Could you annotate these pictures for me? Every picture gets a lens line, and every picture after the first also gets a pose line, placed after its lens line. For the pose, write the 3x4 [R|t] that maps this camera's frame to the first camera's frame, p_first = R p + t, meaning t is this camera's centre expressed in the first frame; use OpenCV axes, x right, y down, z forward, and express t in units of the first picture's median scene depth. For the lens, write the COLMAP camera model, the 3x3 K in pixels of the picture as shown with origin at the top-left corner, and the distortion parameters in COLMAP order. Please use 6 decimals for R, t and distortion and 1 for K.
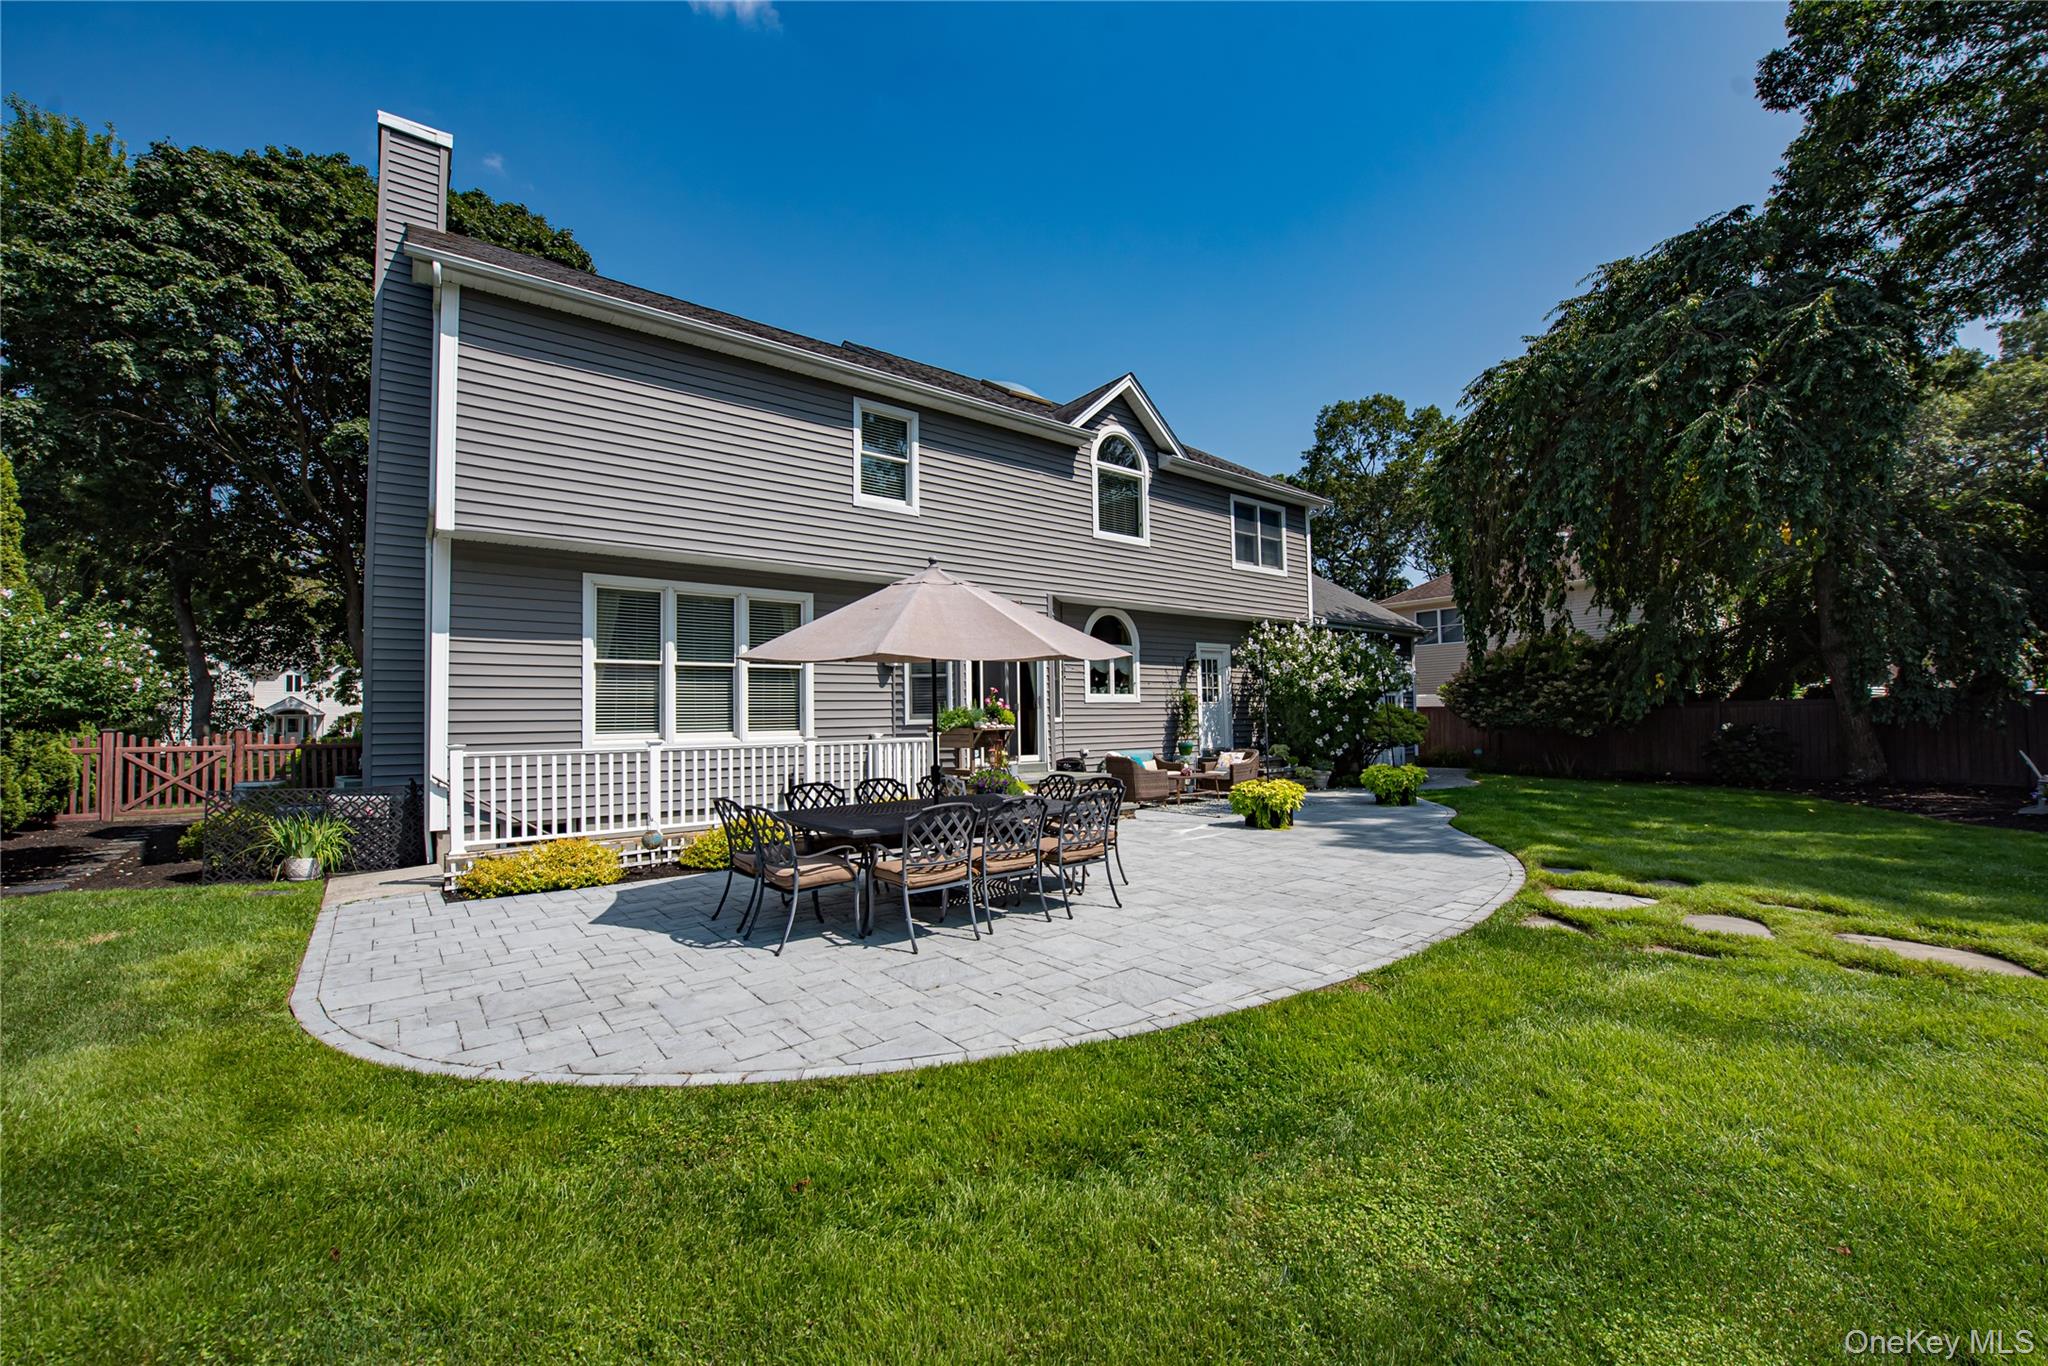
lens RADIAL K [[813.0, 0, 1034.6], [0, 813.0, 691.6], [0, 0, 1]] dist [-0.017970, -0.000772]
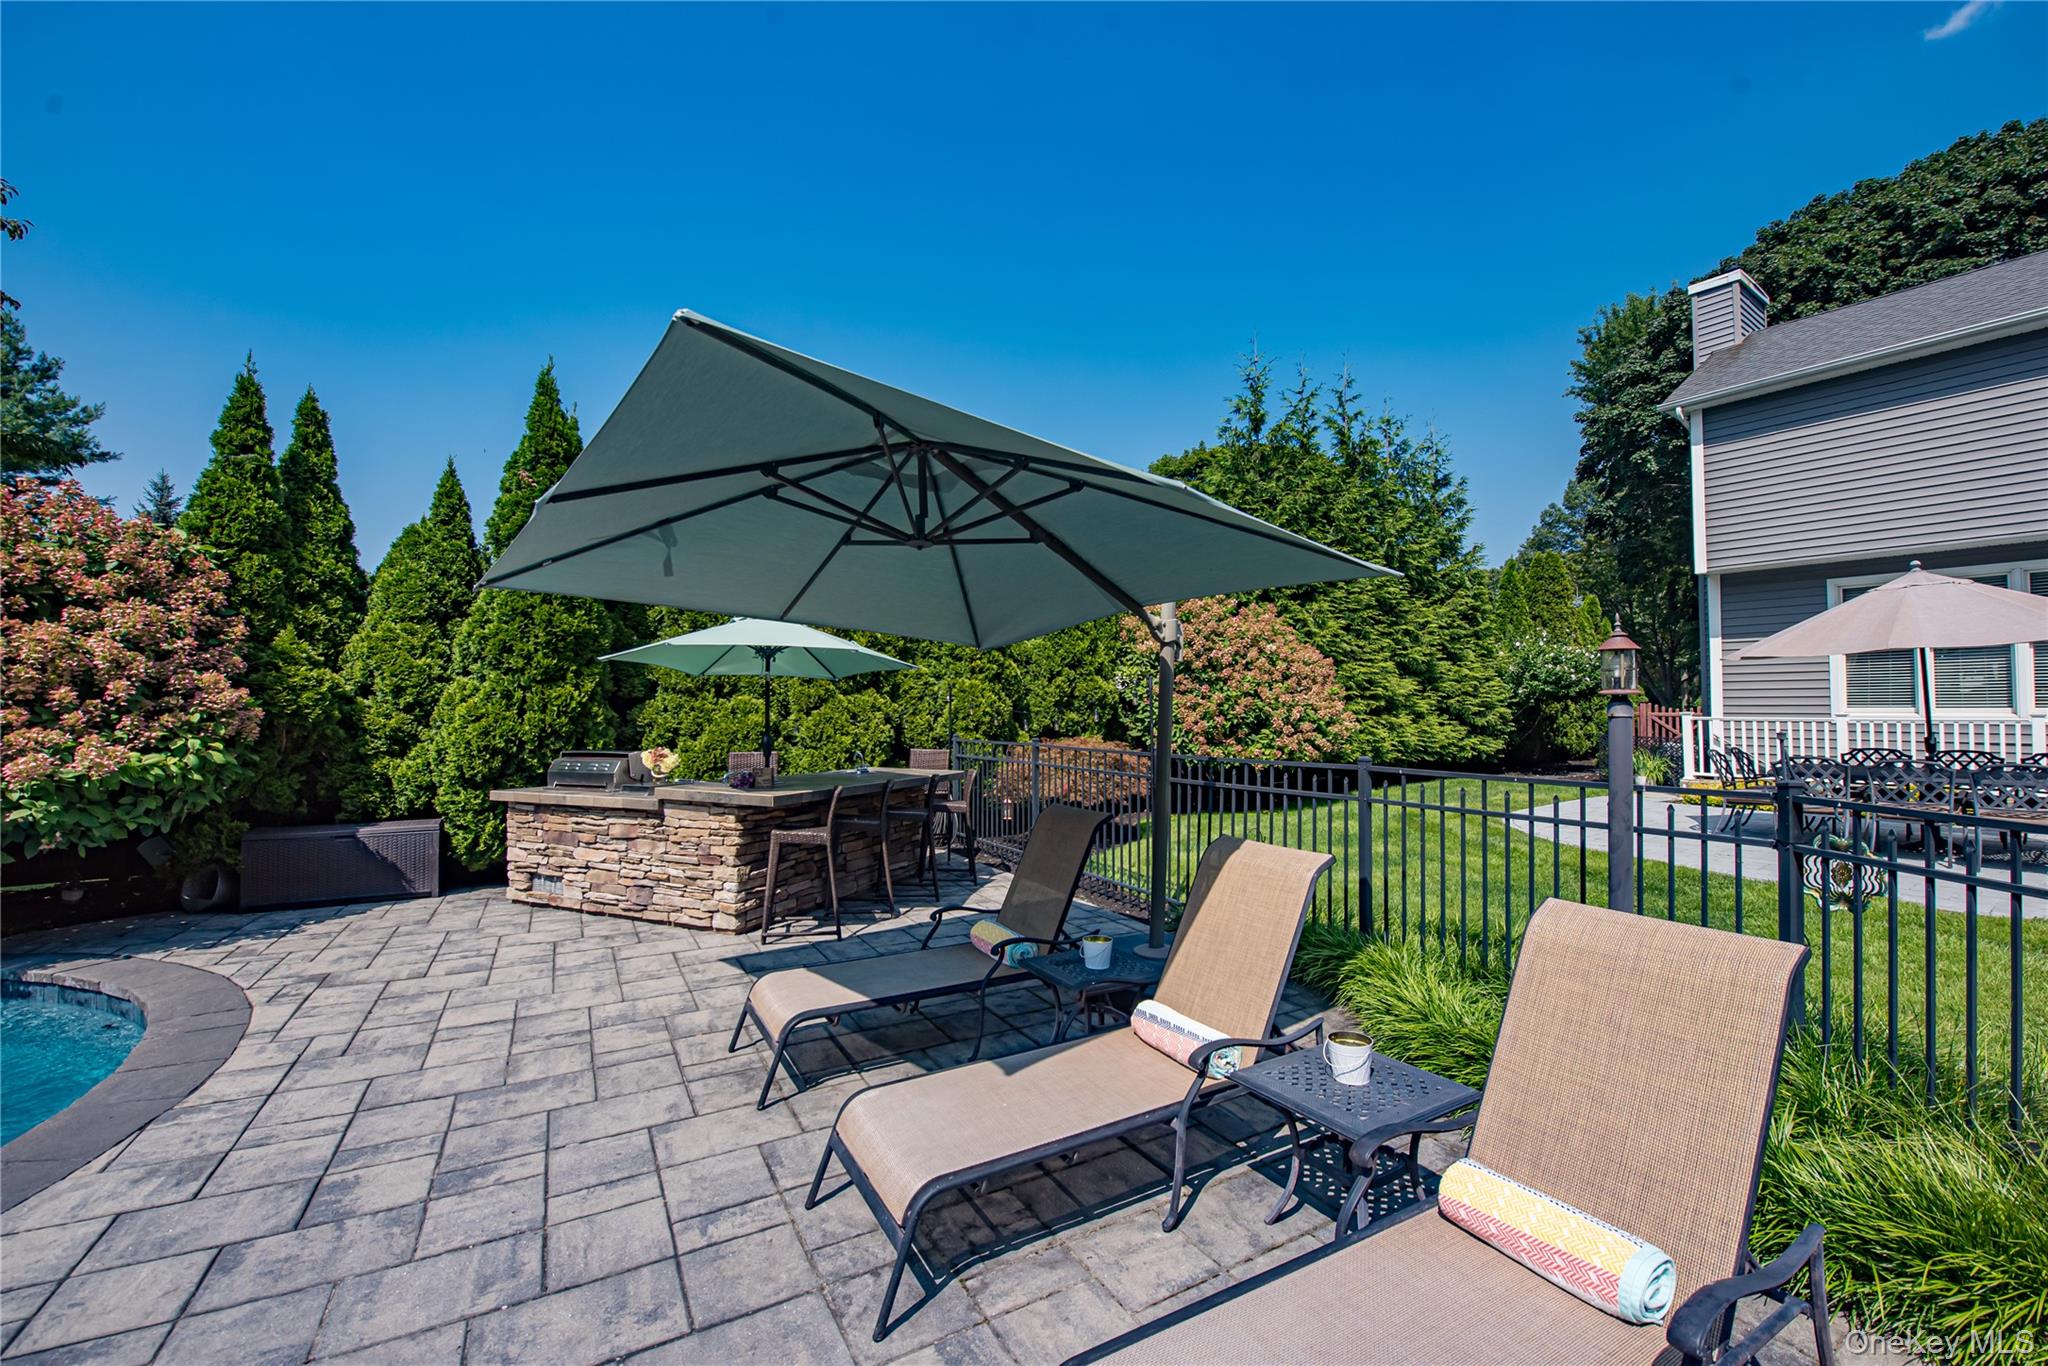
lens RADIAL K [[813.0, 0, 1031.7], [0, 813.0, 690.5], [0, 0, 1]] dist [-0.017970, -0.000772]
pose [[-0.073403, -0.005824, -0.997285, 0.513046], [0.039865, 0.999167, -0.008769, -0.007989], [0.996505, -0.040400, -0.073110, -0.100851]]
